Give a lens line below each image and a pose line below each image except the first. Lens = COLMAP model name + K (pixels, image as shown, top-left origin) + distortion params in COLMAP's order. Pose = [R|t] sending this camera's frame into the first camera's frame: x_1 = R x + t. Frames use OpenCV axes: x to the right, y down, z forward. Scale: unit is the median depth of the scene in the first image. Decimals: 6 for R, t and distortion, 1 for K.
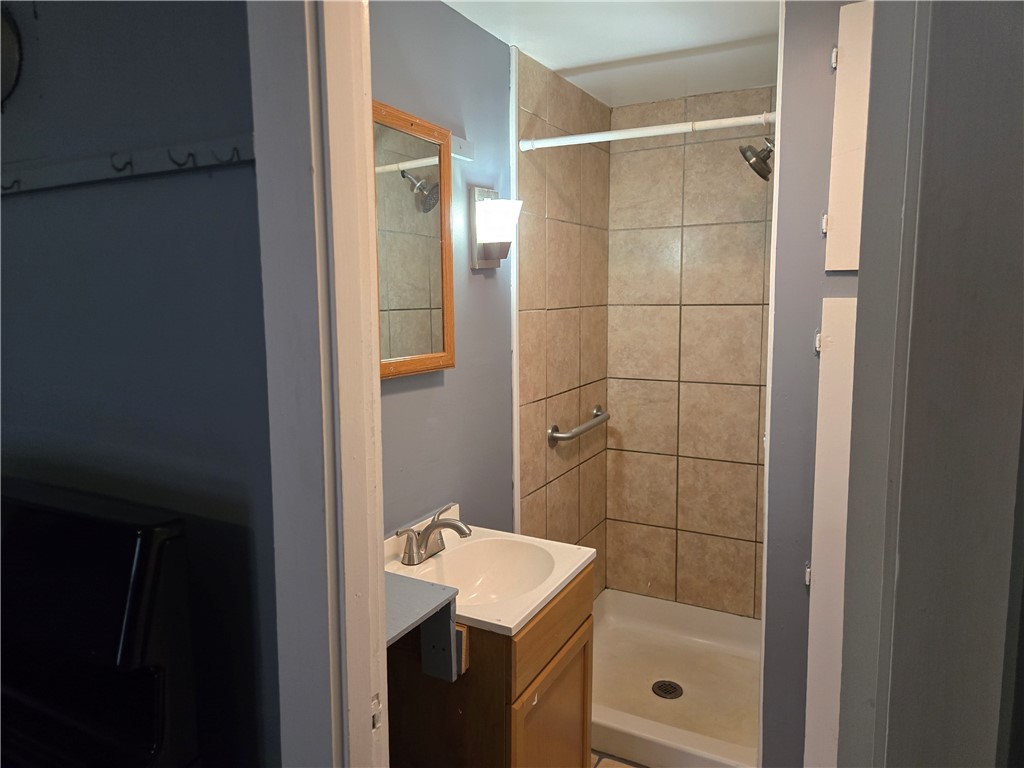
lens RADIAL K [[687.9, 0, 506.6], [0, 687.9, 376.8], [0, 0, 1]] dist [0.054450, -0.024220]
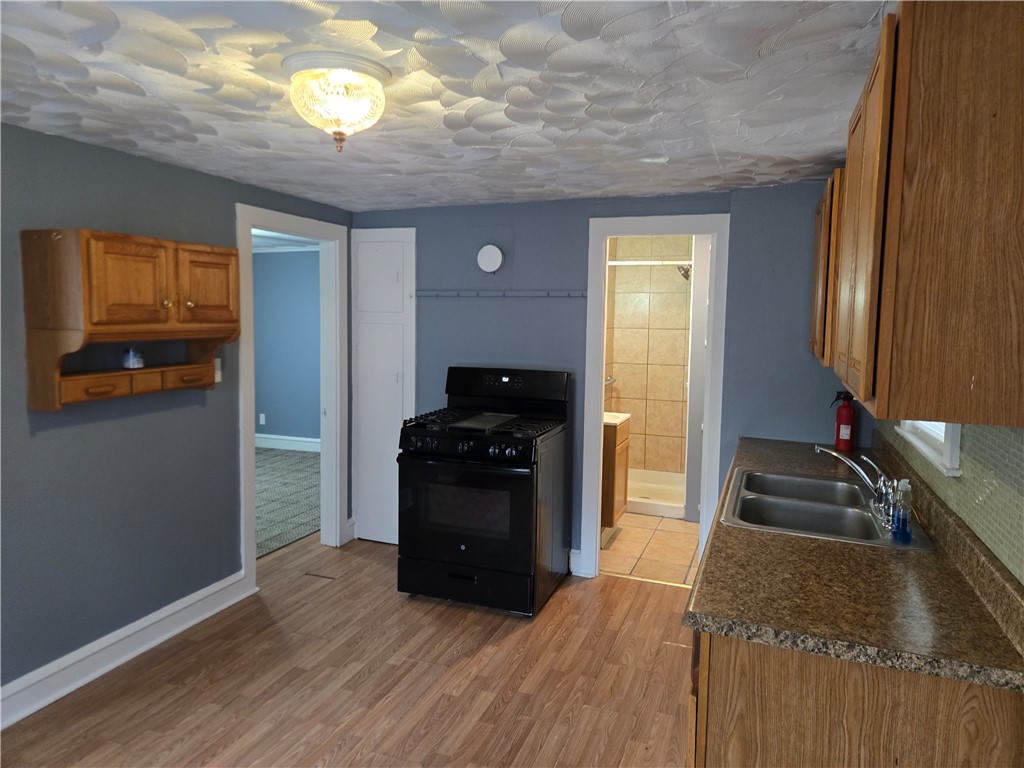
lens RADIAL K [[687.9, 0, 504.0], [0, 687.9, 377.6], [0, 0, 1]] dist [0.054450, -0.024220]
pose [[0.993139, 0.012663, 0.116253, -0.447917], [-0.009332, 0.999531, -0.029150, 0.116617], [-0.116568, 0.027865, 0.992792, -1.088493]]
